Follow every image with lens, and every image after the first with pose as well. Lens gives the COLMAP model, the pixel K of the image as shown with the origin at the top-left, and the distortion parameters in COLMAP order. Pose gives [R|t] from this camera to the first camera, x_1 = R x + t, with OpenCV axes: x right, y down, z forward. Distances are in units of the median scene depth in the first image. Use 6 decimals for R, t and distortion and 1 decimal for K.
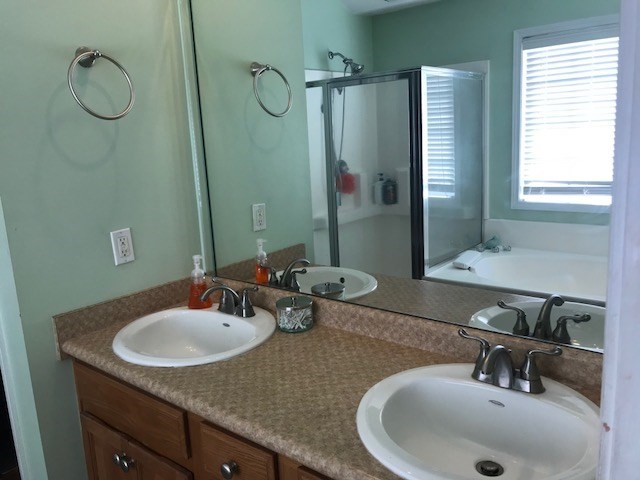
lens RADIAL K [[533.0, 0, 320.6], [0, 533.0, 235.3], [0, 0, 1]] dist [-0.001867, 0.020925]
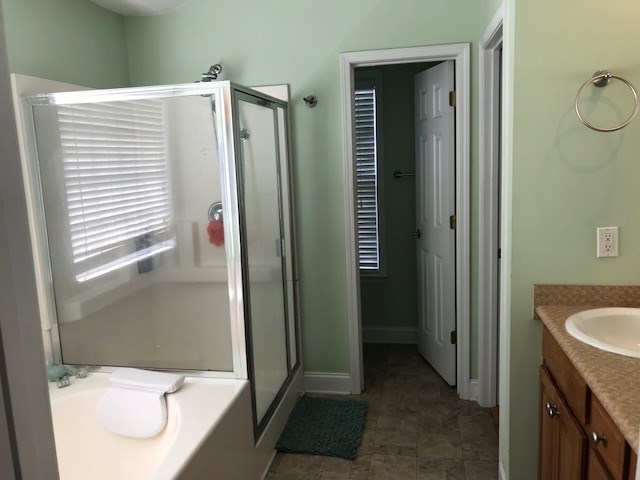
lens RADIAL K [[533.0, 0, 319.4], [0, 533.0, 240.5], [0, 0, 1]] dist [-0.001867, 0.020925]
pose [[0.470865, 0.167993, -0.866063, 0.352125], [-0.150938, 0.982568, 0.108530, -0.014383], [0.869197, 0.079619, 0.488013, -0.094385]]
